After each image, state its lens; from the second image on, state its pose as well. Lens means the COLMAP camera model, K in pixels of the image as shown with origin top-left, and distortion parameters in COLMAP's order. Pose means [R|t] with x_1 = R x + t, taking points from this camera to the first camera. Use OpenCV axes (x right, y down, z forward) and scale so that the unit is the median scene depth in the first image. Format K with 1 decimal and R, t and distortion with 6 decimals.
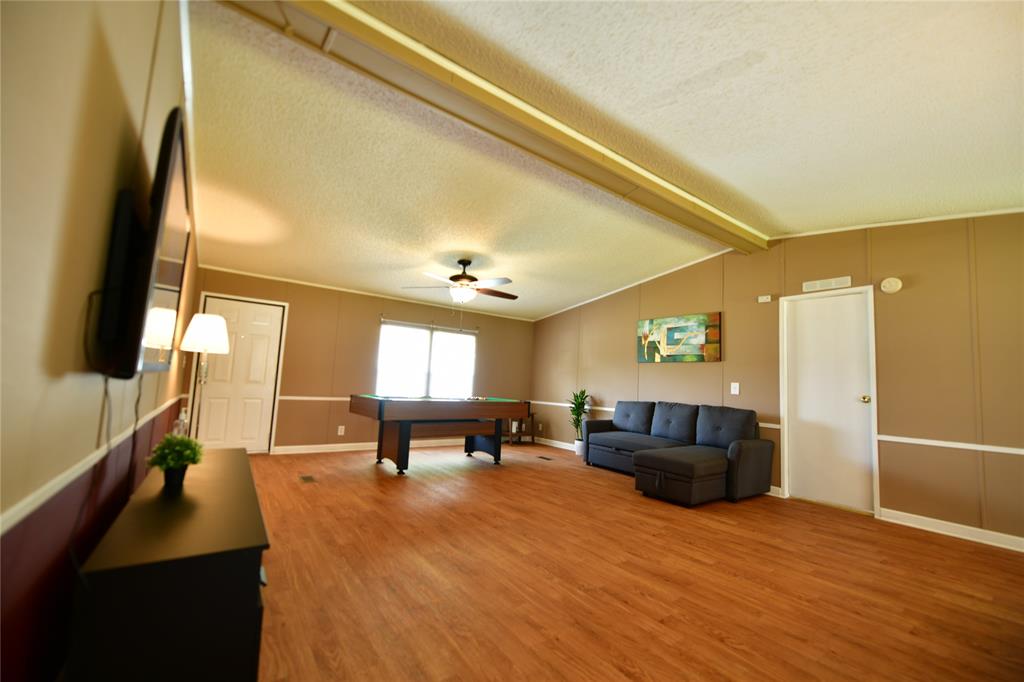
lens RADIAL K [[408.3, 0, 515.2], [0, 408.3, 345.1], [0, 0, 1]] dist [-0.010444, 0.000483]
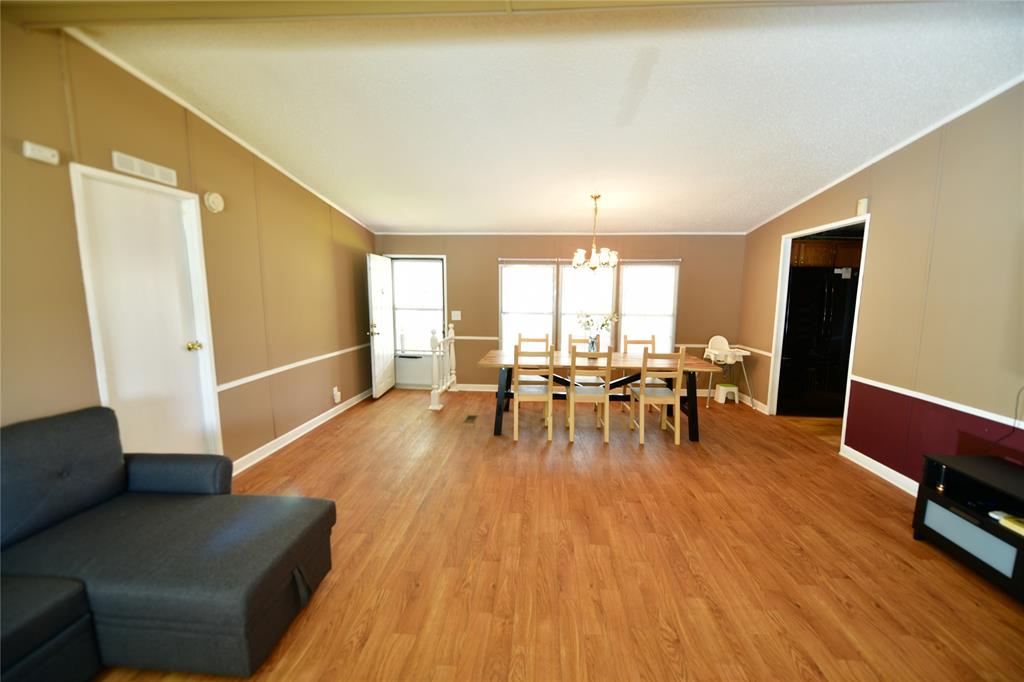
lens RADIAL K [[408.3, 0, 516.8], [0, 408.3, 345.6], [0, 0, 1]] dist [-0.010444, 0.000483]
pose [[-0.765212, -0.141402, 0.628058, -0.062371], [-0.101829, 0.989884, 0.098797, -0.004180], [-0.635675, 0.011646, -0.771869, 0.907236]]
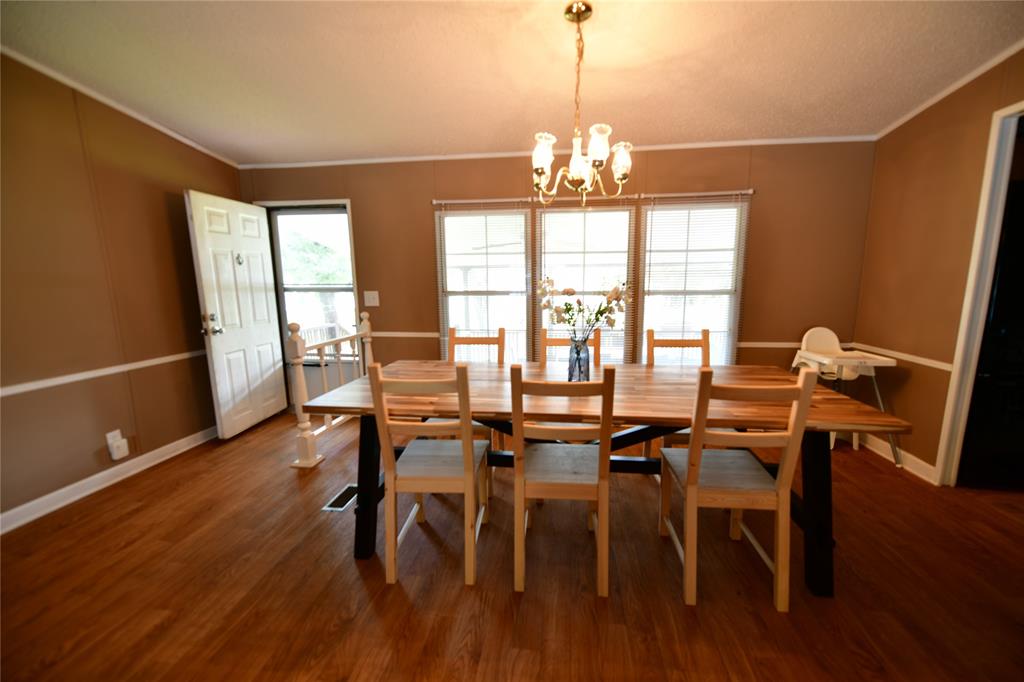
lens RADIAL K [[408.3, 0, 517.1], [0, 408.3, 342.3], [0, 0, 1]] dist [-0.010444, 0.000483]
pose [[-0.728803, -0.151337, 0.667790, 0.137365], [-0.085367, 0.987743, 0.130679, 0.004024], [-0.679381, 0.038232, -0.732789, 0.468795]]
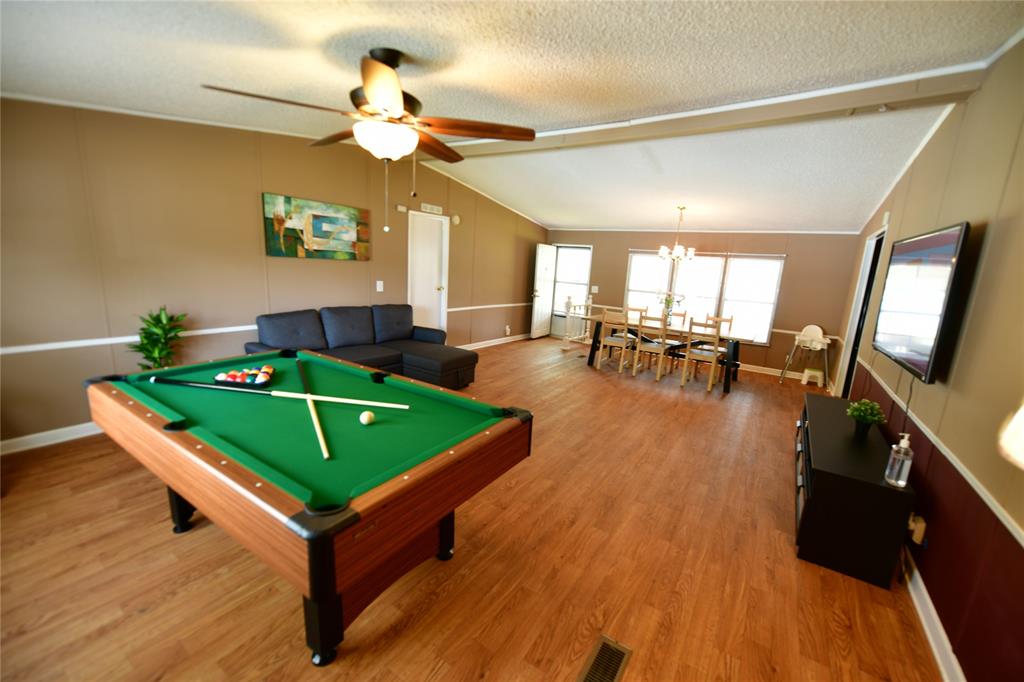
lens RADIAL K [[408.3, 0, 516.3], [0, 408.3, 347.4], [0, 0, 1]] dist [-0.010444, 0.000483]
pose [[-0.346350, -0.256295, 0.902416, -0.599185], [-0.162135, 0.963834, 0.211510, -0.026660], [-0.923988, -0.073057, -0.375378, 0.994643]]
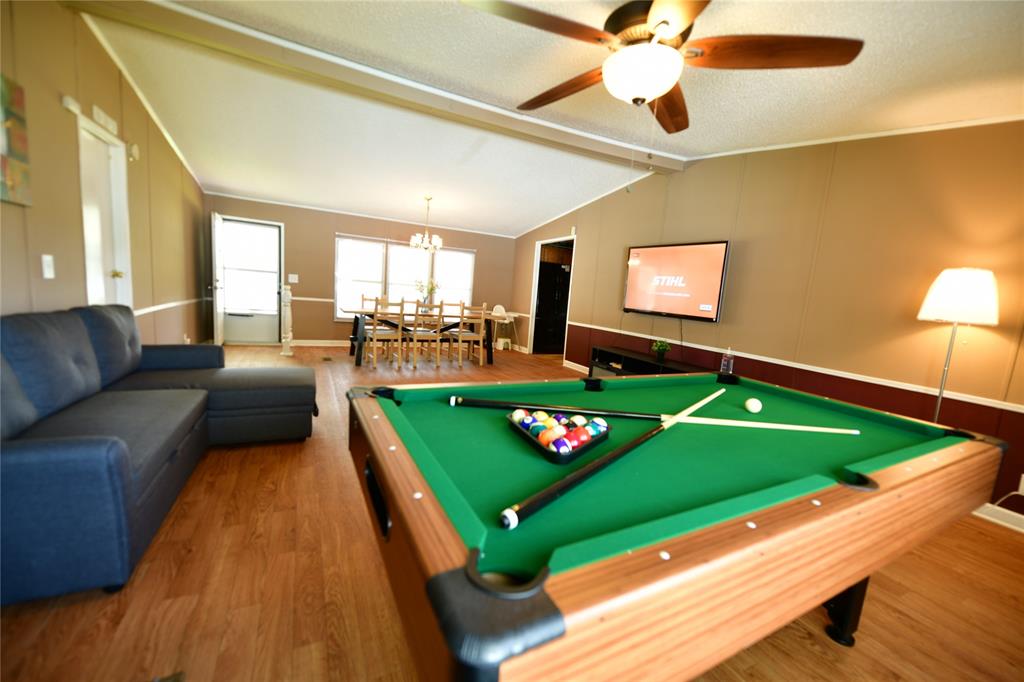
lens RADIAL K [[408.3, 0, 518.4], [0, 408.3, 348.4], [0, 0, 1]] dist [-0.010444, 0.000483]
pose [[-0.980093, -0.146922, 0.133534, -0.103771], [-0.140482, 0.988471, 0.056485, 0.090902], [-0.140294, 0.036601, -0.989433, 1.323061]]
